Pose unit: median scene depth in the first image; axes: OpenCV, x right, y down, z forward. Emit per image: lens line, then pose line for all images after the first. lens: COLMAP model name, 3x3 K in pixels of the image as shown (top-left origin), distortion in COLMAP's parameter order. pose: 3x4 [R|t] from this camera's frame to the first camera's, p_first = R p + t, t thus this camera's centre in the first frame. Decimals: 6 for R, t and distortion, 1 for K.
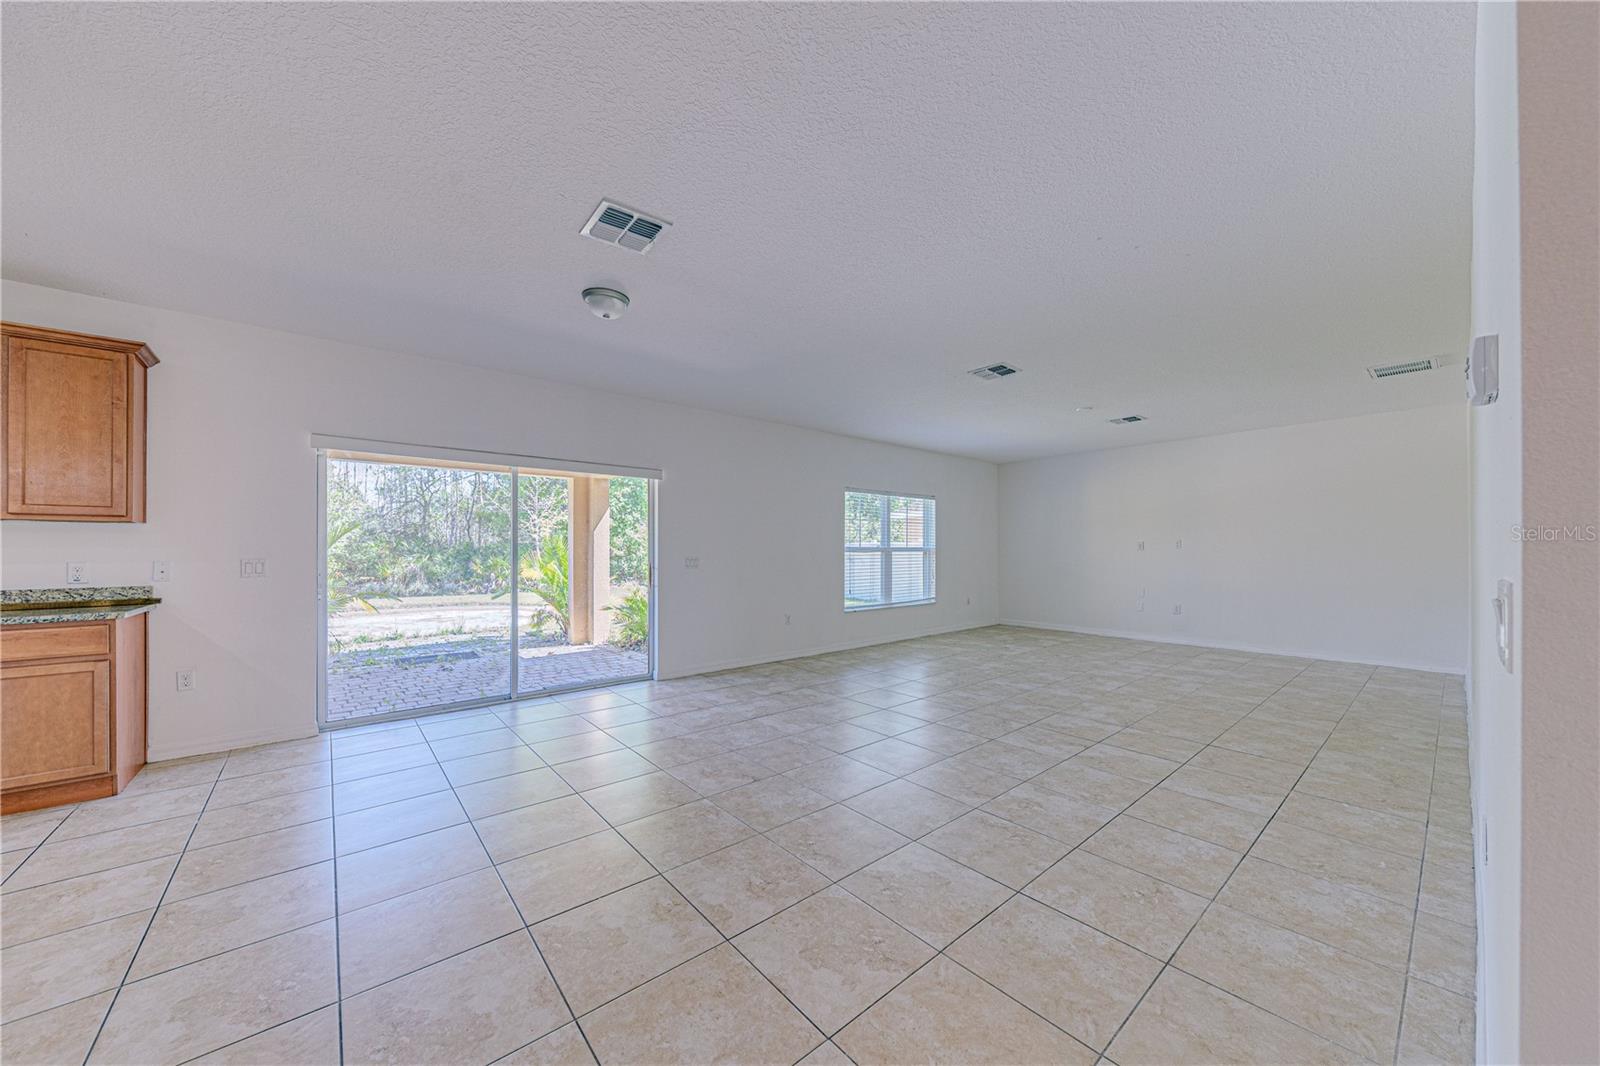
lens RADIAL K [[555.2, 0, 799.1], [0, 555.2, 550.6], [0, 0, 1]] dist [0.010404, -0.004344]
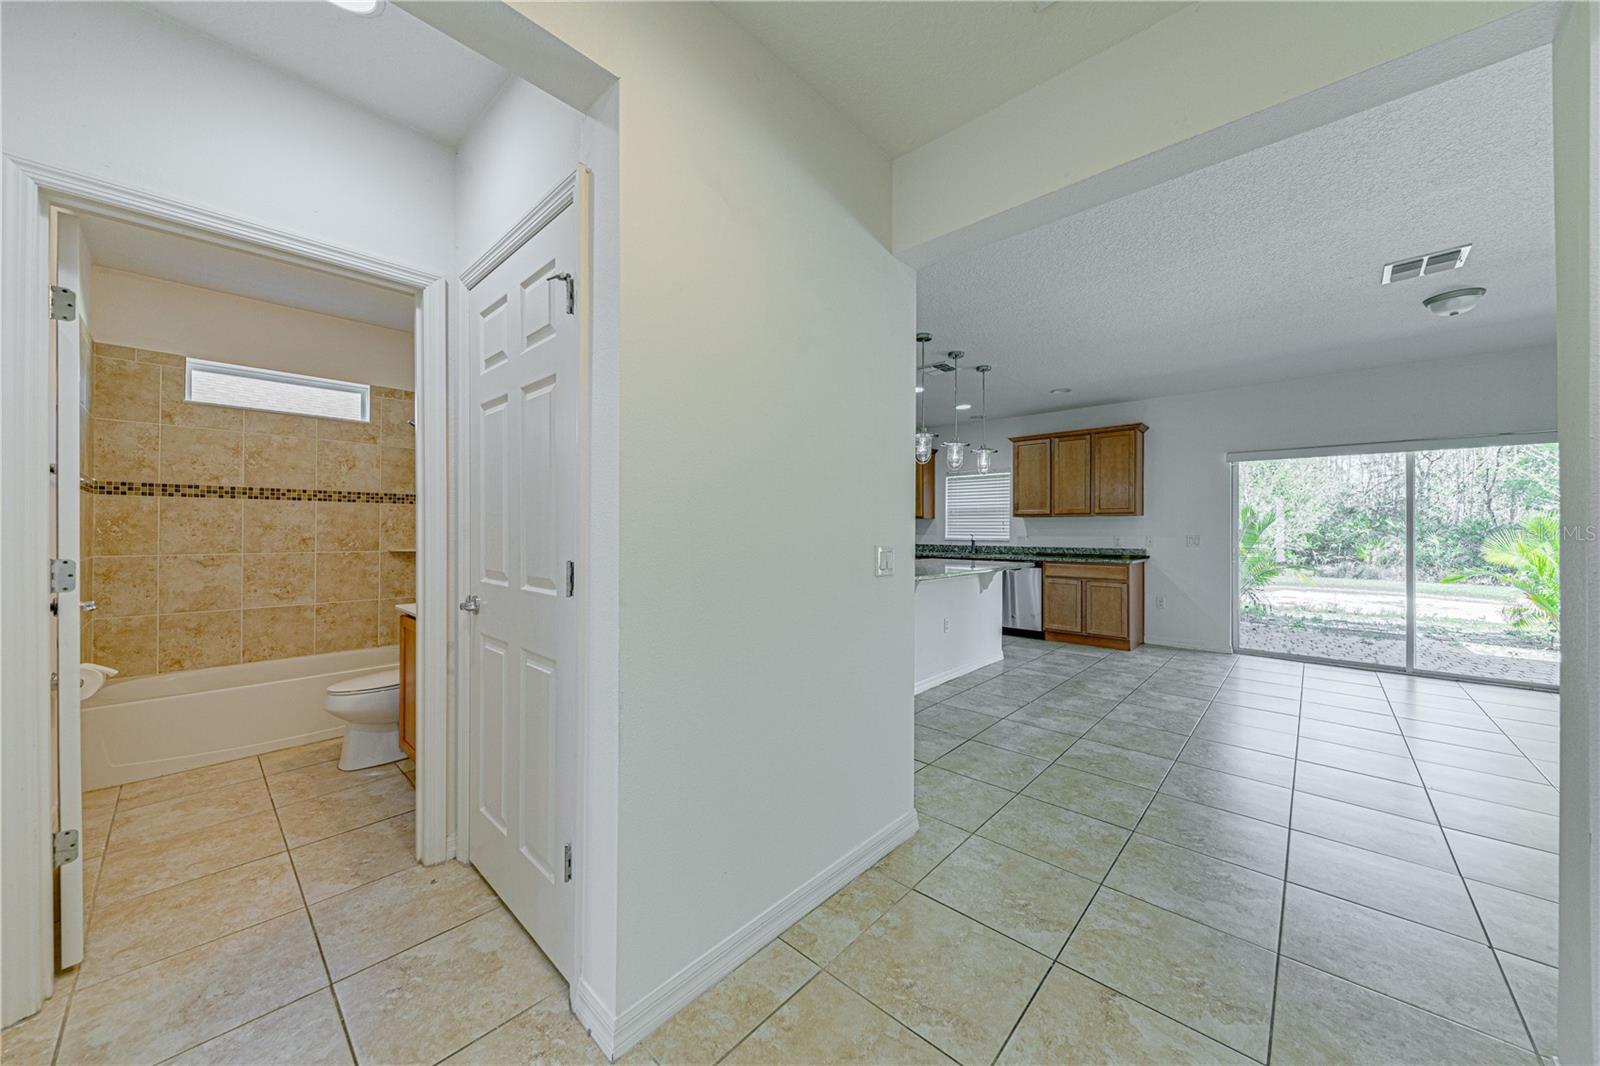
lens RADIAL K [[555.2, 0, 805.4], [0, 555.2, 525.3], [0, 0, 1]] dist [0.010404, -0.004344]
pose [[0.126875, -0.003865, -0.991911, 0.424348], [-0.003709, 0.999984, -0.004371, -0.002029], [0.991912, 0.004233, 0.126859, -0.284915]]
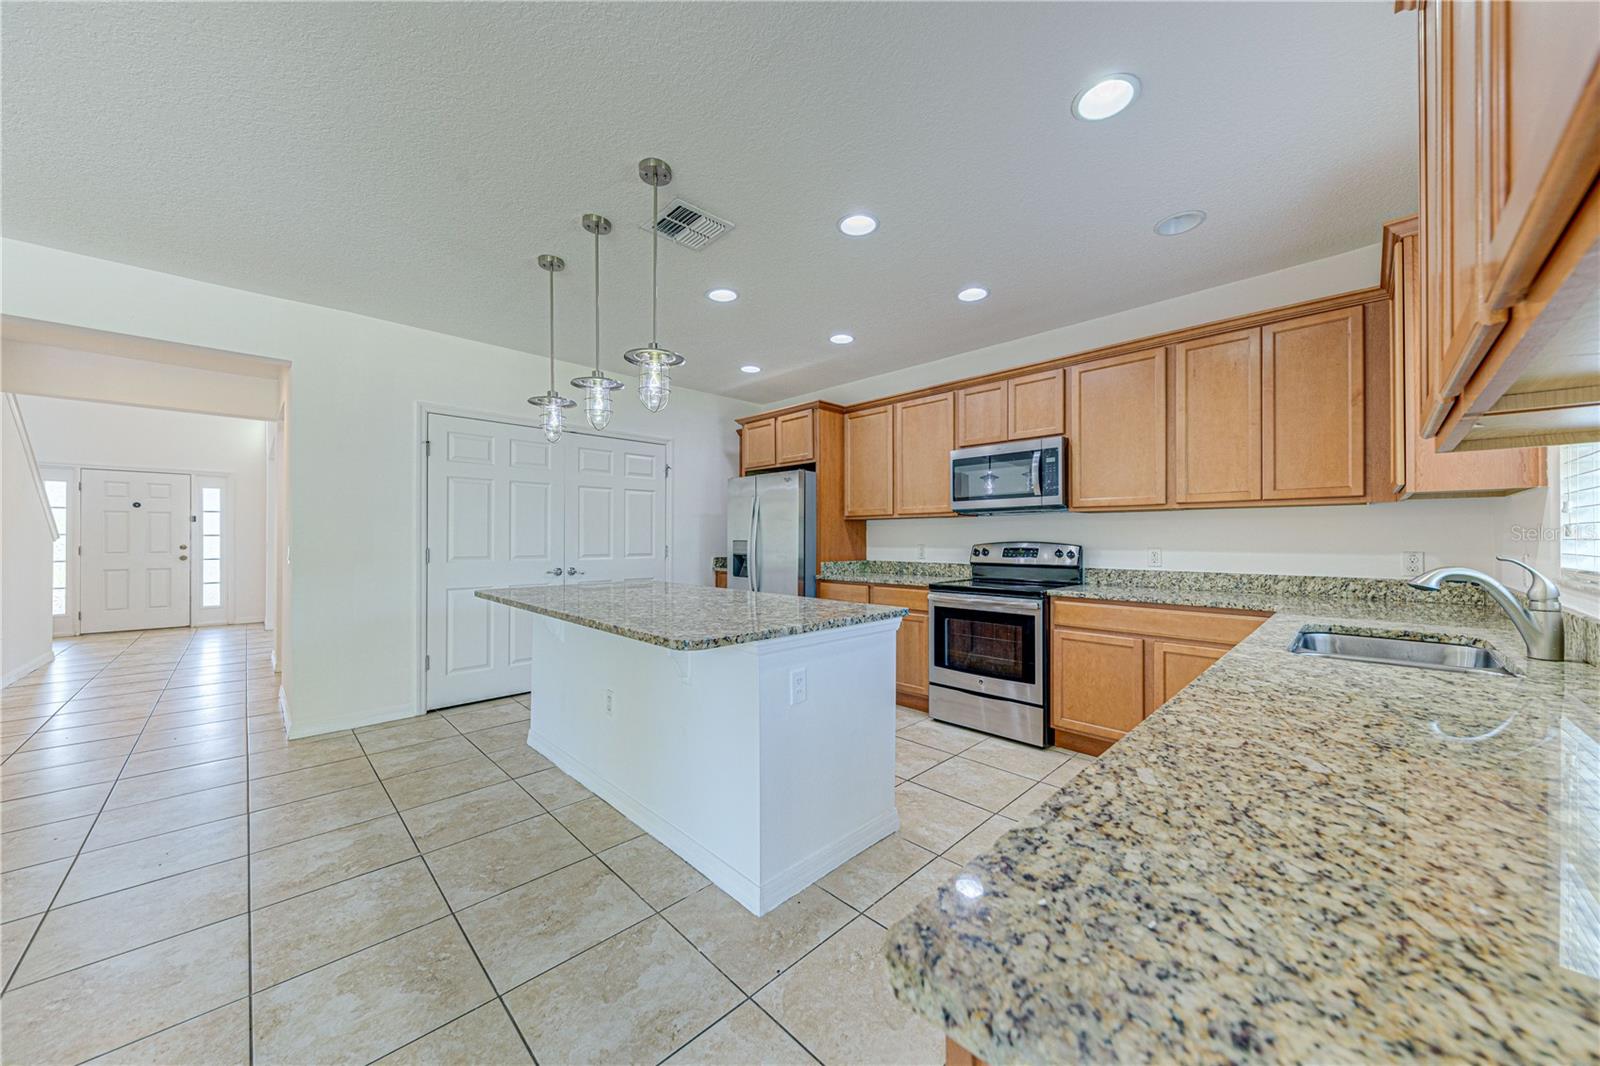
lens RADIAL K [[555.2, 0, 806.9], [0, 555.2, 538.9], [0, 0, 1]] dist [0.010404, -0.004344]
pose [[-0.996541, 0.002826, -0.083050, -0.791209], [0.002660, 0.999994, 0.002113, 0.002570], [0.083055, 0.001885, -0.996543, 0.767040]]
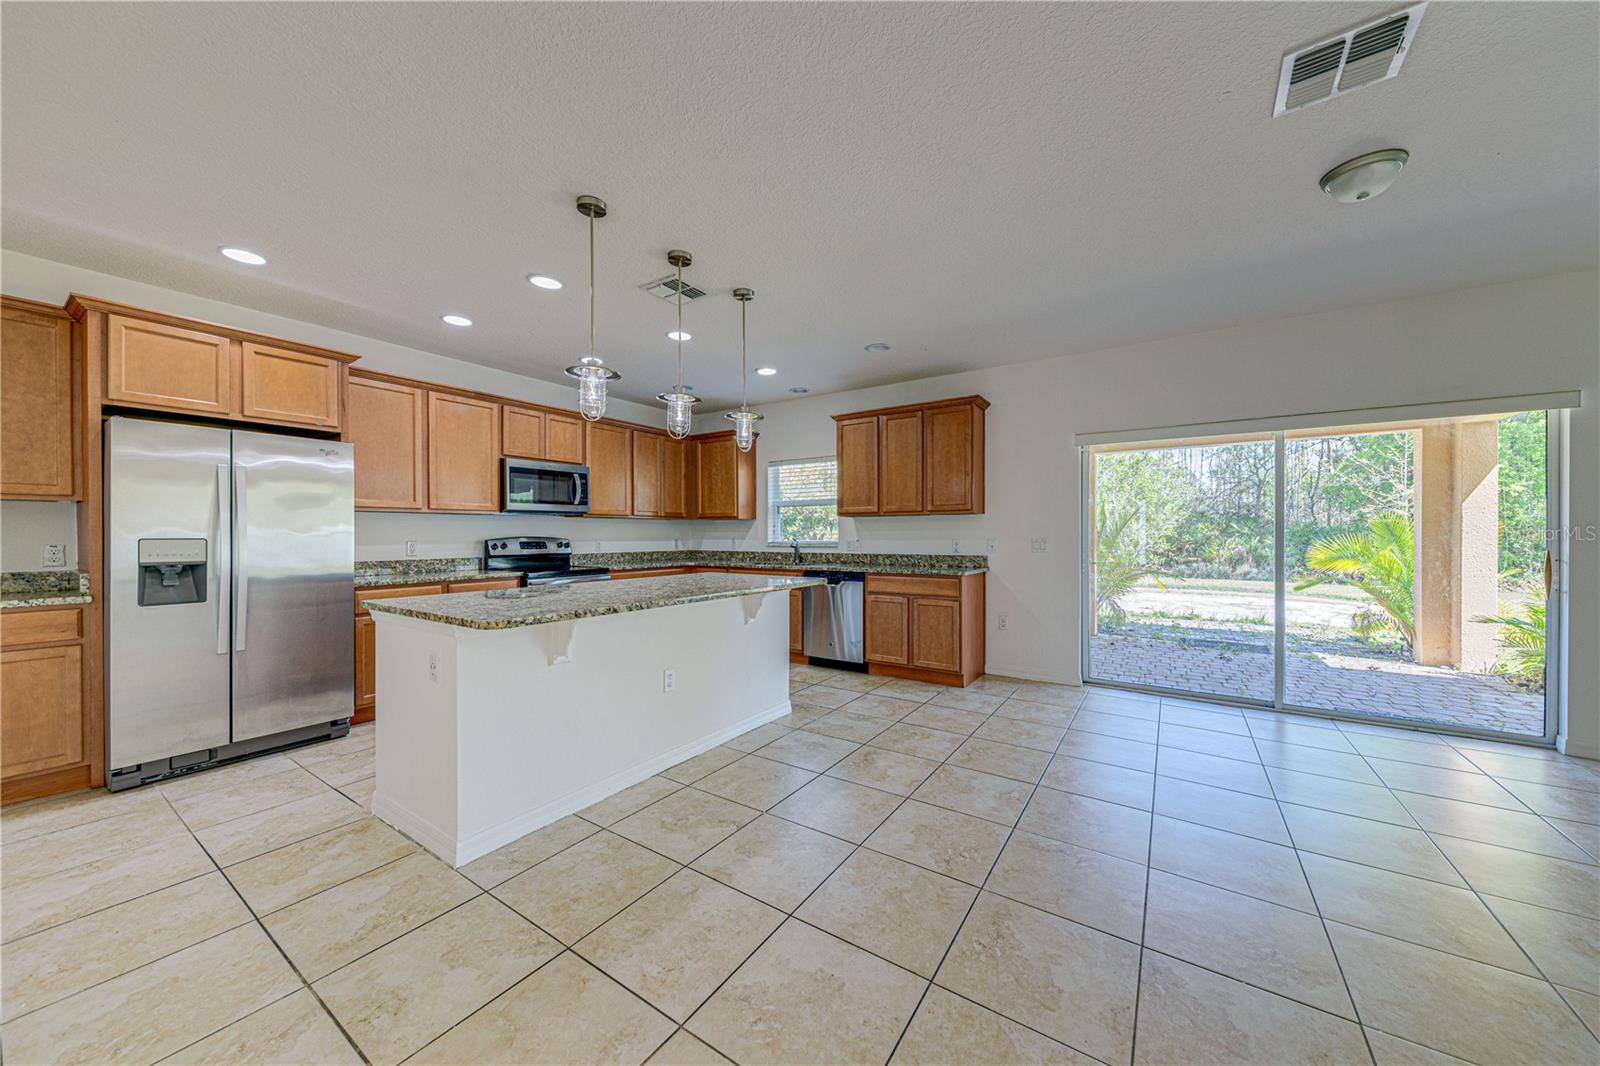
lens RADIAL K [[555.2, 0, 809.4], [0, 555.2, 534.0], [0, 0, 1]] dist [0.010404, -0.004344]
pose [[0.284117, 0.002149, -0.958787, 0.098413], [0.000817, 0.999997, 0.002484, 0.001832], [0.958789, -0.001489, 0.284115, 0.099530]]
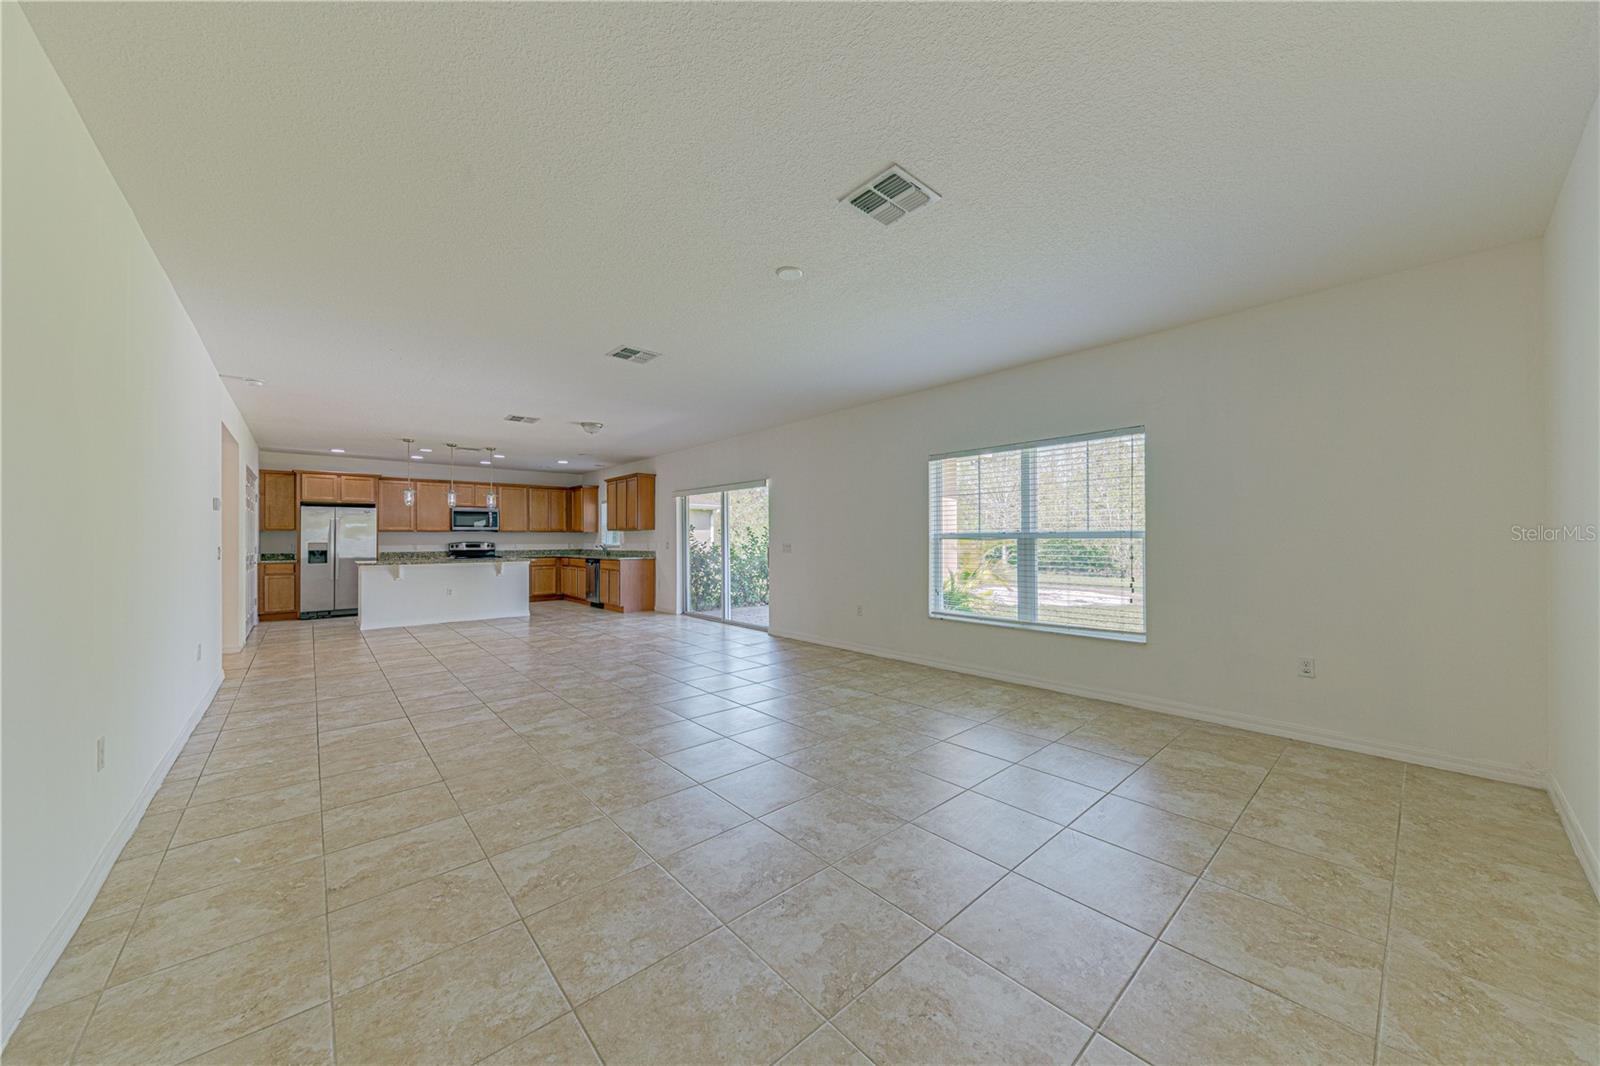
lens RADIAL K [[555.2, 0, 813.1], [0, 555.2, 536.3], [0, 0, 1]] dist [0.010404, -0.004344]
pose [[0.034020, -0.001903, -0.999419, 1.415625], [0.005667, 0.999982, -0.001712, -0.001923], [0.999405, -0.005605, 0.034030, 1.358733]]
